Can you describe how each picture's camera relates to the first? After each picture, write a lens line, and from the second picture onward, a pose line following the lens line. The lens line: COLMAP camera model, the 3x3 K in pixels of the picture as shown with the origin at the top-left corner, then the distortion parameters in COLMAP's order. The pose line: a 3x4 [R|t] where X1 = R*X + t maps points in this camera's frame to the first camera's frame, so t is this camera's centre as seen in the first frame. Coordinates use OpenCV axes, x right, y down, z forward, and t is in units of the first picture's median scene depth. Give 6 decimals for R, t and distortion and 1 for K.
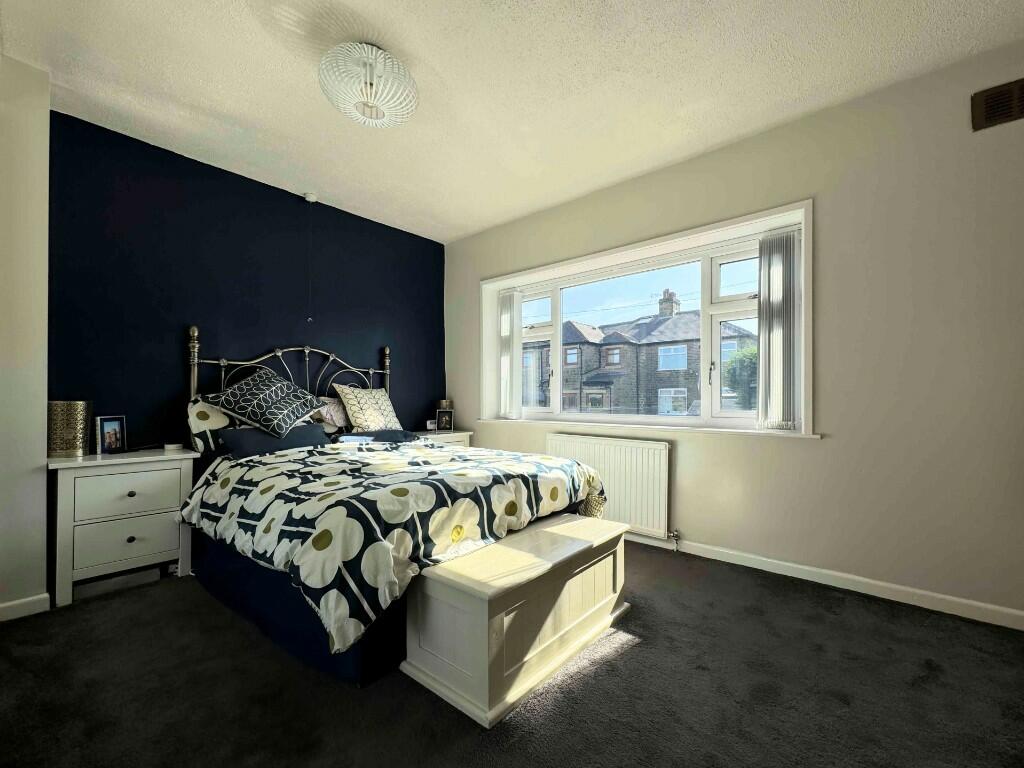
lens RADIAL K [[428.0, 0, 532.8], [0, 428.0, 398.4], [0, 0, 1]] dist [-0.000726, -0.000195]
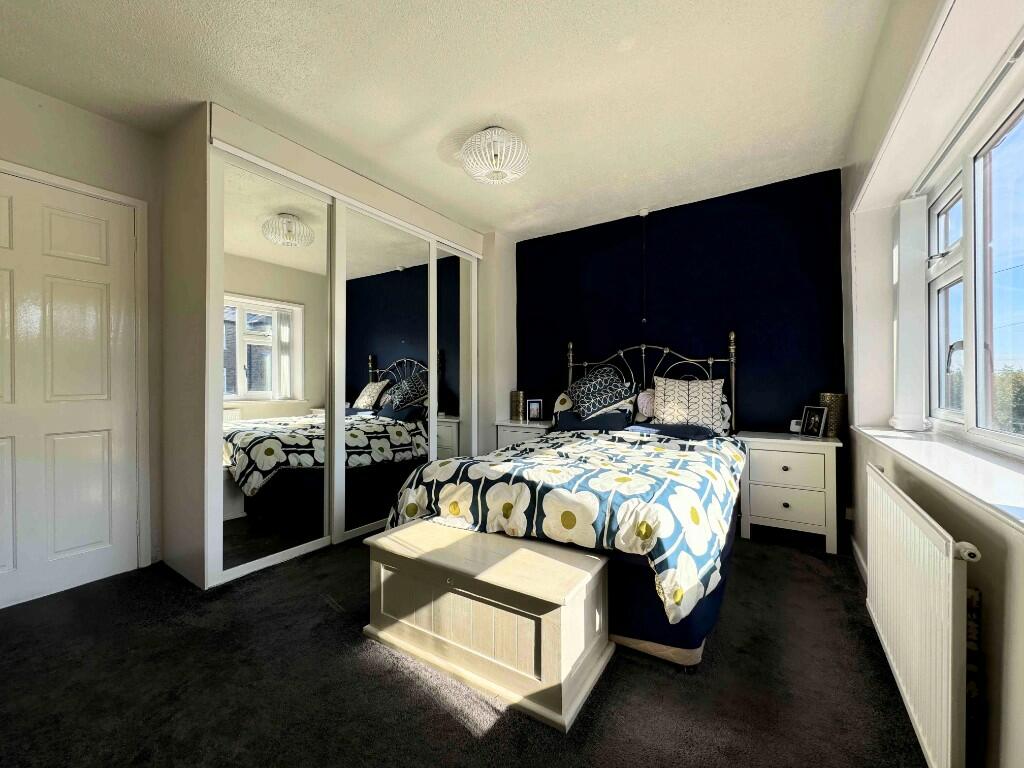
lens RADIAL K [[410.5, 0, 513.6], [0, 410.5, 381.0], [0, 0, 1]] dist [-0.000127, 0.000011]
pose [[0.121529, -0.008400, -0.992552, 0.775881], [0.006732, 0.999948, -0.007638, -0.027301], [0.992565, -0.005754, 0.121580, 0.793366]]
